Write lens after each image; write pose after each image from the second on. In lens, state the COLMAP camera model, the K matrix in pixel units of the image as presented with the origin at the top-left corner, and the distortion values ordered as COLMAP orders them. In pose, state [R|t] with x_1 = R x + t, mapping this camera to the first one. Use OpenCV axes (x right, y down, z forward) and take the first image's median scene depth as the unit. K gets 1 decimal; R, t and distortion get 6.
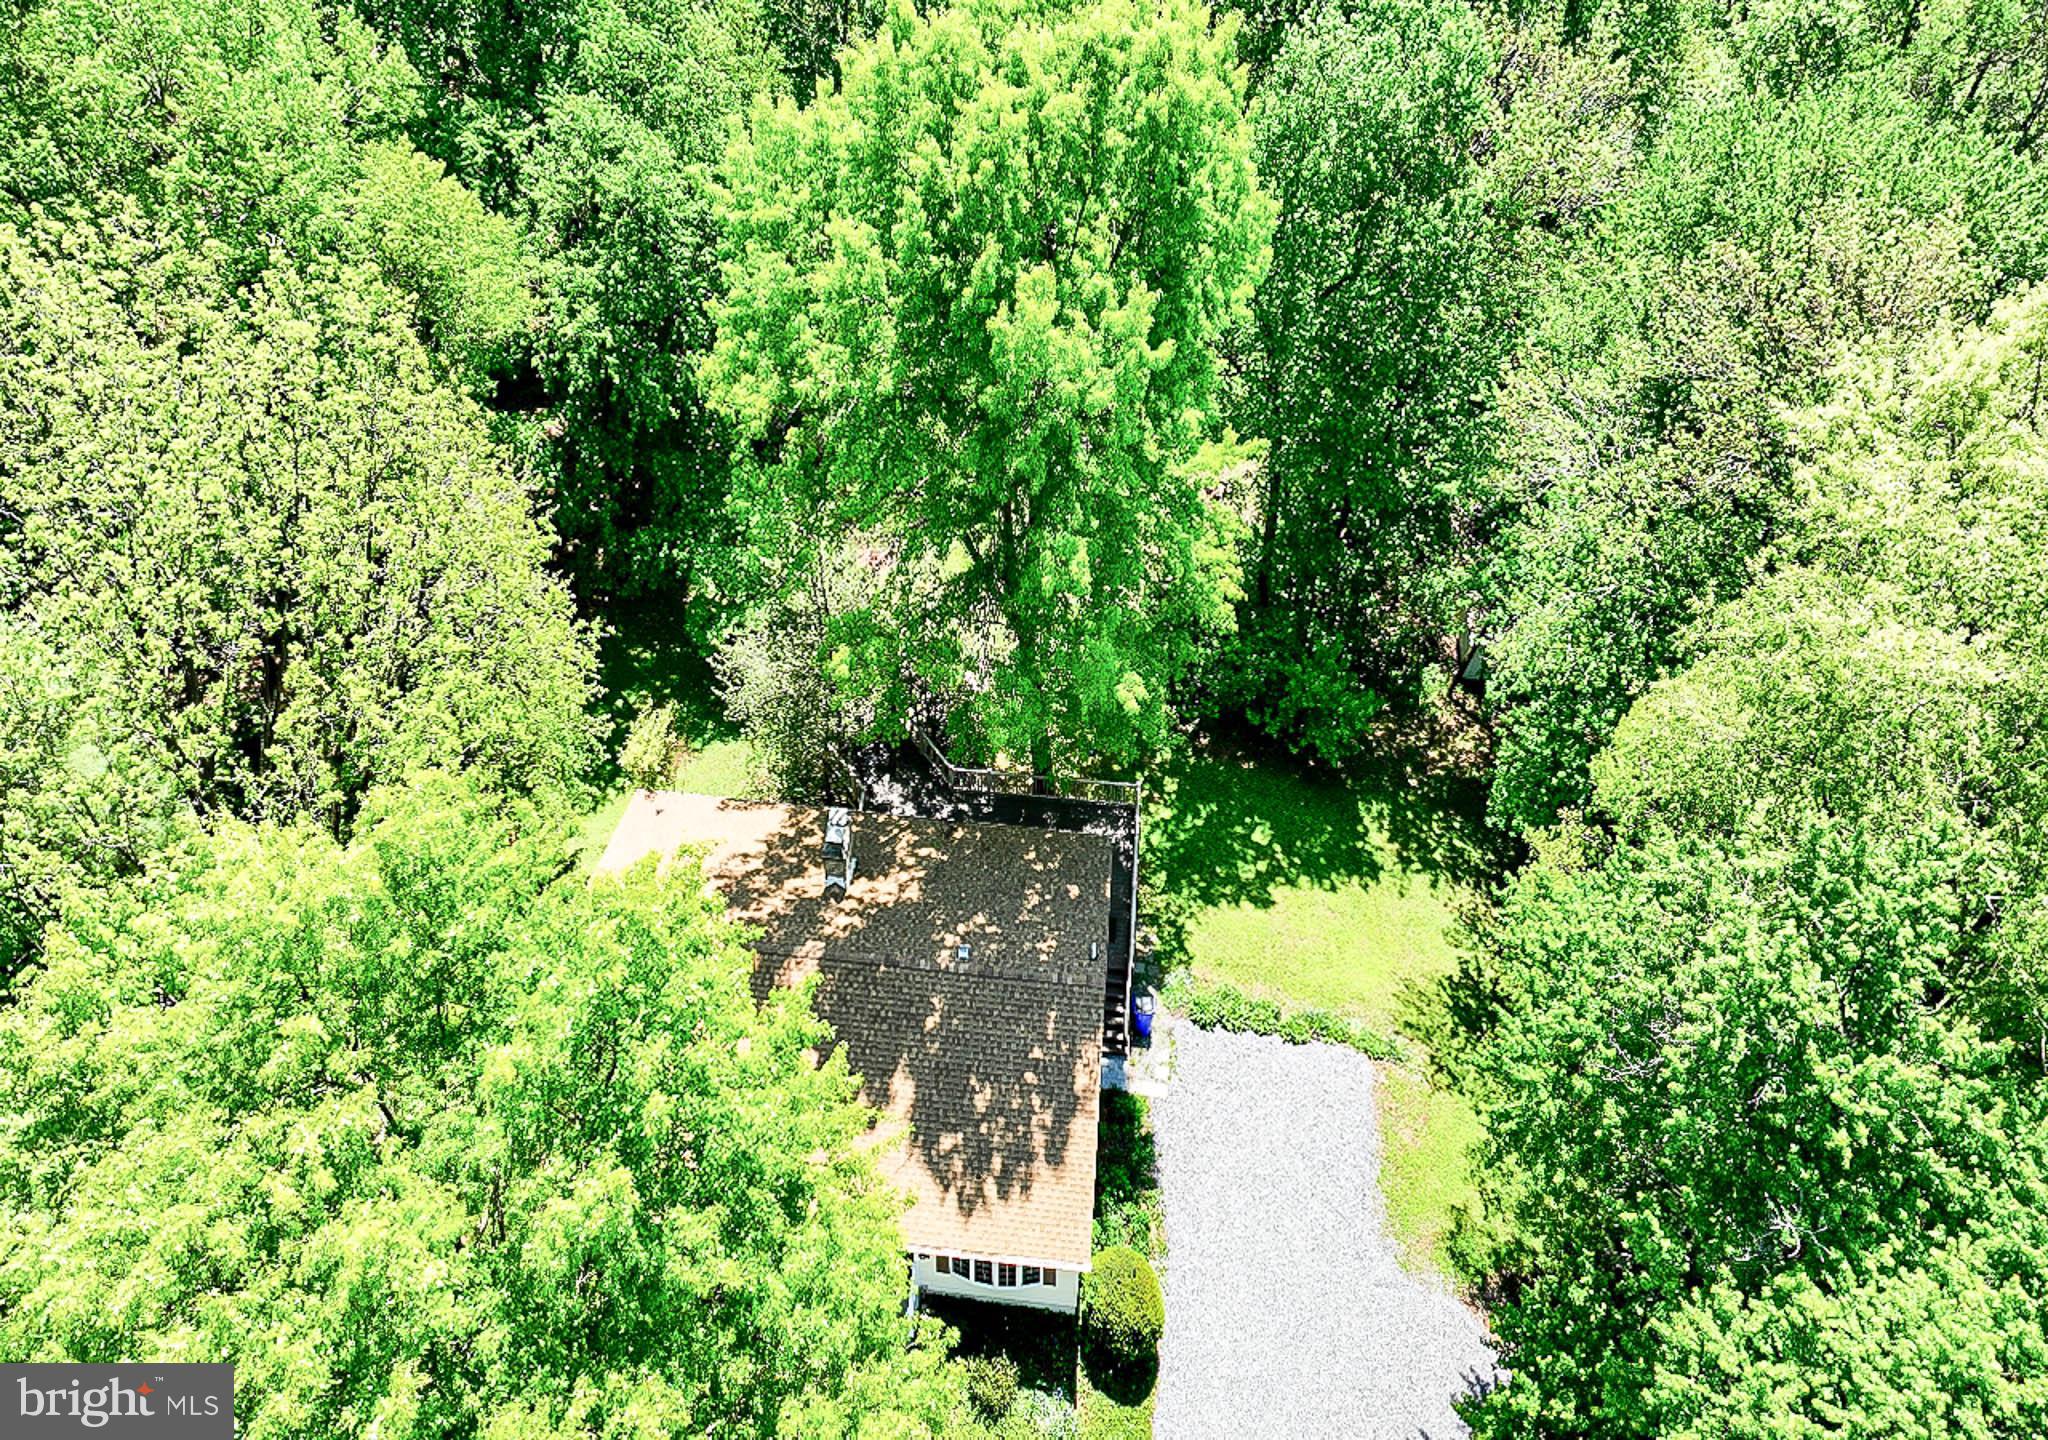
lens RADIAL K [[1435.5, 0, 1024.0], [0, 1435.5, 720.0], [0, 0, 1]] dist [-0.001772, -0.001698]
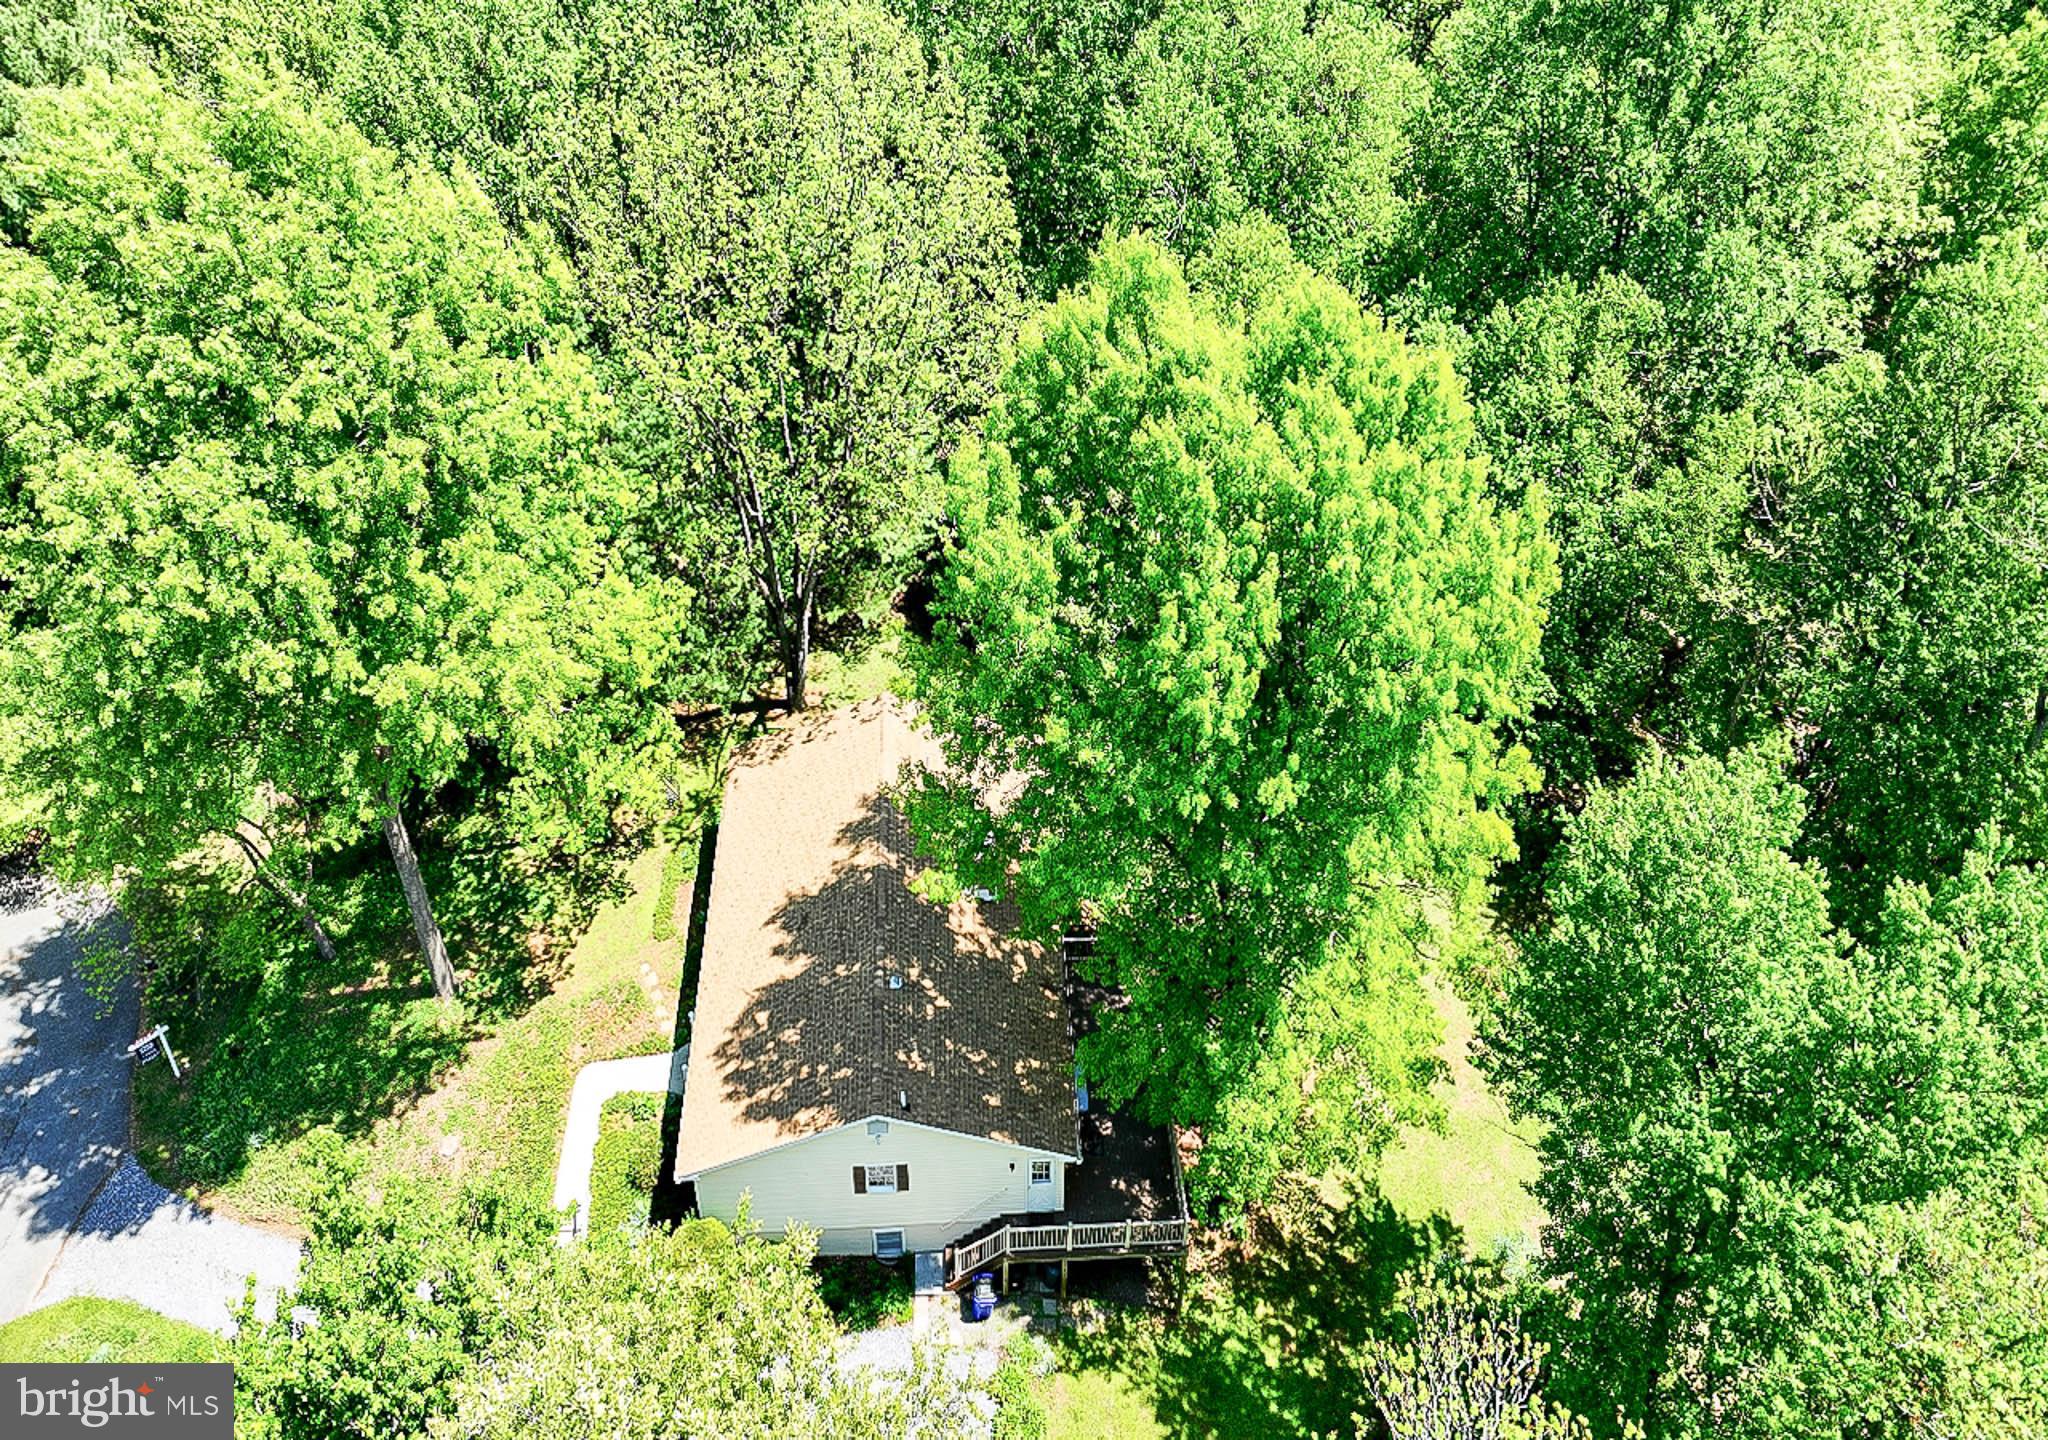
lens RADIAL K [[1435.5, 0, 1024.0], [0, 1435.5, 720.0], [0, 0, 1]] dist [-0.001772, -0.001698]
pose [[0.022625, 0.702696, -0.711131, 0.465755], [-0.805411, 0.434218, 0.403444, -0.346276], [0.592284, 0.563625, 0.575783, 0.239255]]
